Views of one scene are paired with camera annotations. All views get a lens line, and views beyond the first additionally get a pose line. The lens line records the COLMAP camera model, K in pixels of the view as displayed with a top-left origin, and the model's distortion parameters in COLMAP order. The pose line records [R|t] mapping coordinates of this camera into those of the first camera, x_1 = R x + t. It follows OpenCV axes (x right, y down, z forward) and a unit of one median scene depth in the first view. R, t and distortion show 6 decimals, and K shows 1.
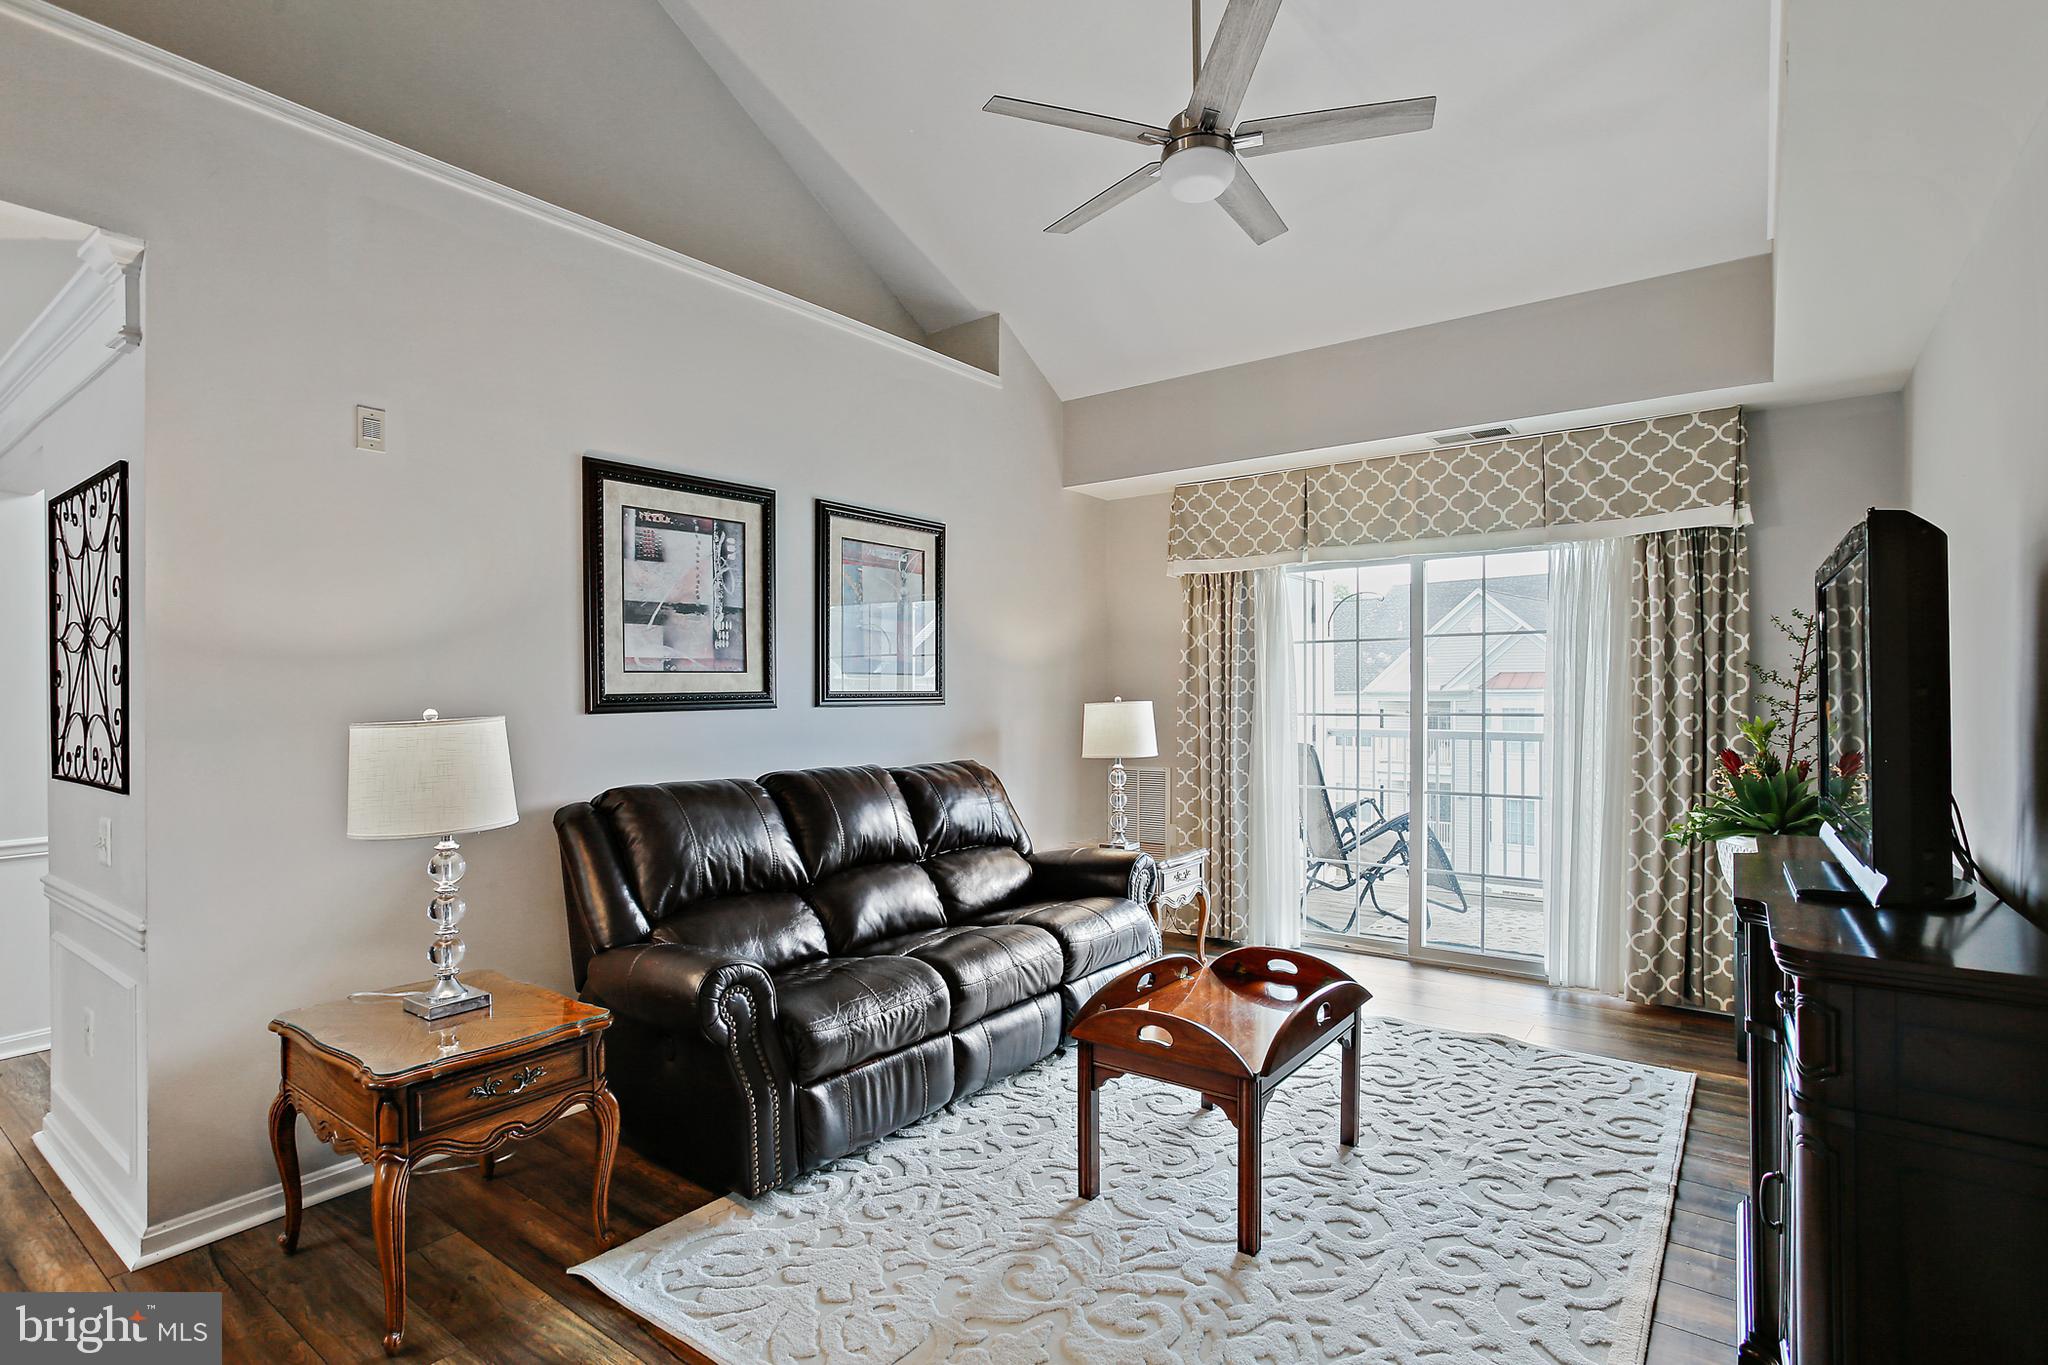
lens RADIAL K [[994.7, 0, 1021.6], [0, 994.7, 702.6], [0, 0, 1]] dist [-0.046262, 0.017166]
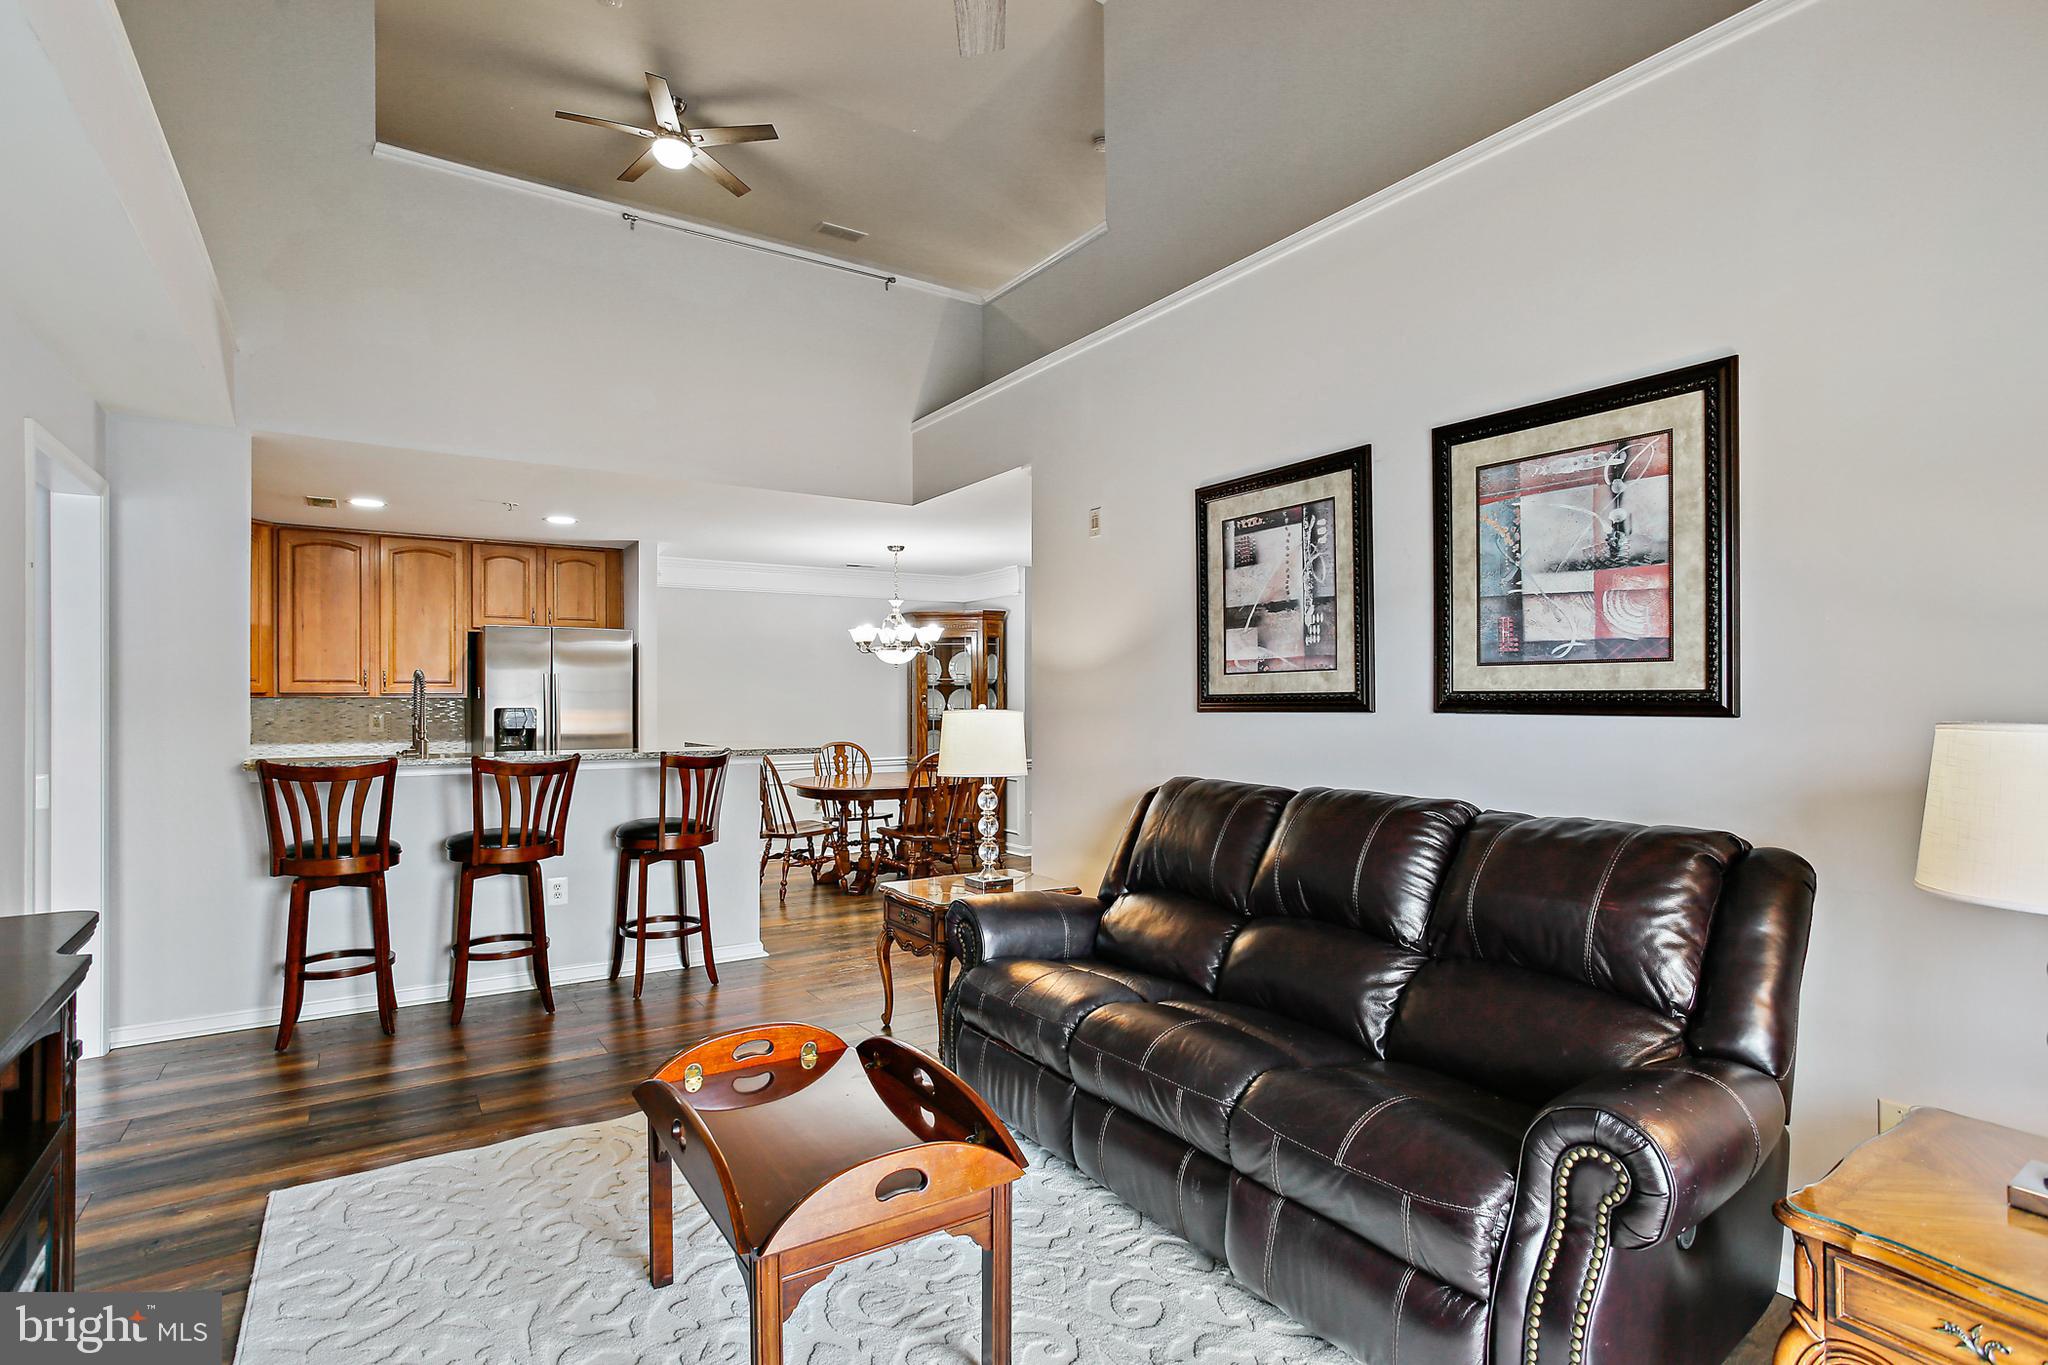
lens RADIAL K [[994.7, 0, 1023.1], [0, 994.7, 712.7], [0, 0, 1]] dist [-0.046262, 0.017166]
pose [[-0.325219, 0.023769, -0.945340, 0.634986], [-0.003359, 0.999649, 0.026290, -0.014969], [0.945633, 0.011725, -0.325024, 1.034010]]
